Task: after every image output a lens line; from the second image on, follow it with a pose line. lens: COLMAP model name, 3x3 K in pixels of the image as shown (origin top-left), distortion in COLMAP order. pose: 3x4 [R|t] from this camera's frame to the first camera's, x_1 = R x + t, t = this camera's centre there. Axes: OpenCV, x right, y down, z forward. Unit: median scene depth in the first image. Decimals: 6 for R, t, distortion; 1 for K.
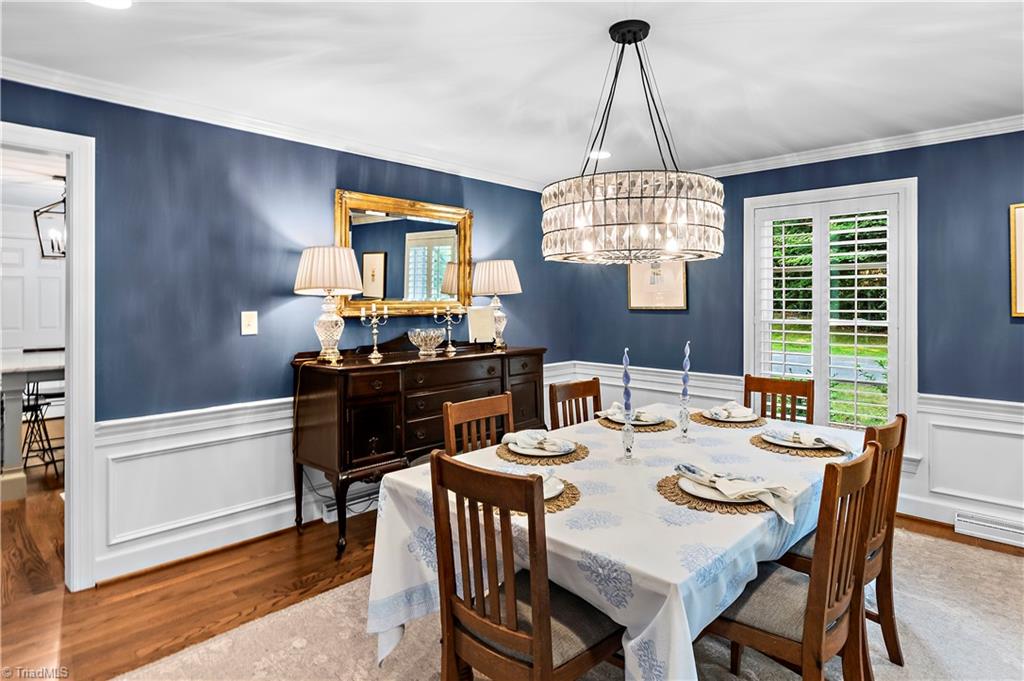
lens RADIAL K [[563.4, 0, 512.9], [0, 563.4, 306.6], [0, 0, 1]] dist [0.018889, -0.010781]
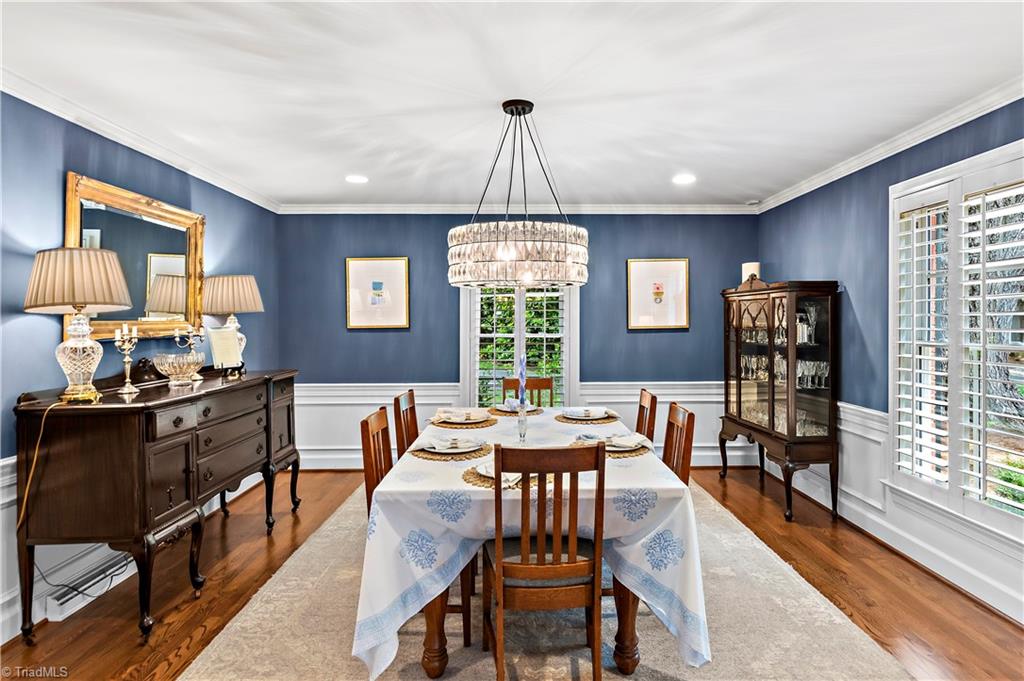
lens RADIAL K [[581.1, 0, 512.6], [0, 581.1, 315.1], [0, 0, 1]] dist [-0.000124, -0.001281]
pose [[0.724388, 0.003215, 0.689385, -0.408333], [0.012482, 0.999764, -0.017778, 0.003654], [-0.689280, 0.021483, 0.724177, 0.037585]]
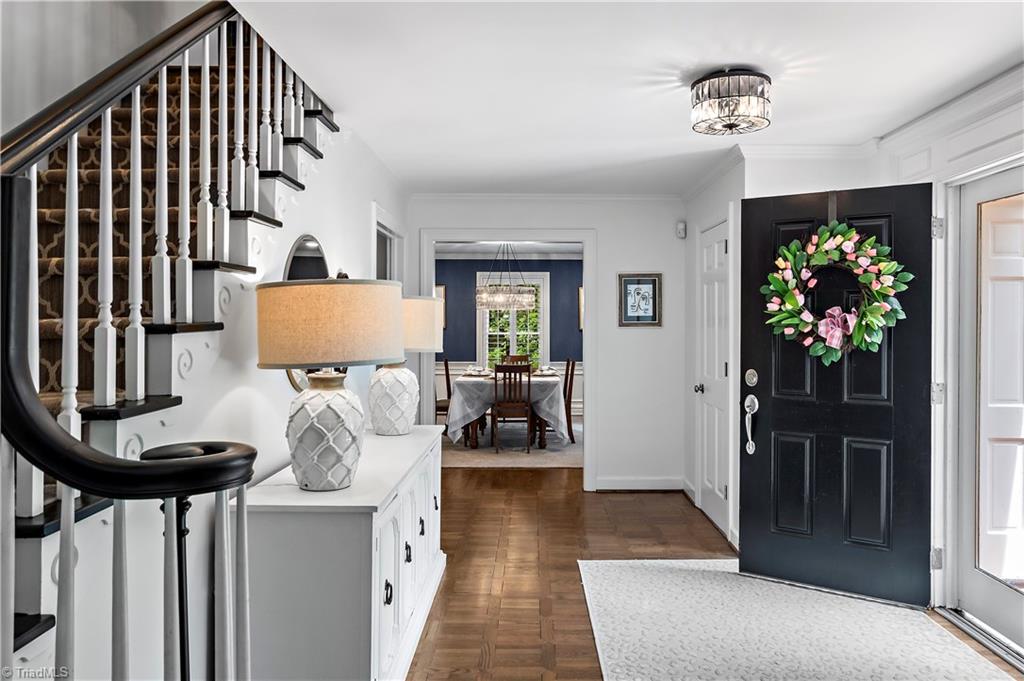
lens RADIAL K [[700.3, 0, 512.0], [0, 700.3, 340.5], [0, 0, 1]] dist [0.000045, -0.000054]
pose [[0.738847, -0.016569, 0.673669, -1.304236], [0.012077, 0.999863, 0.011347, 0.023432], [-0.673765, -0.000248, 0.738946, -1.006644]]
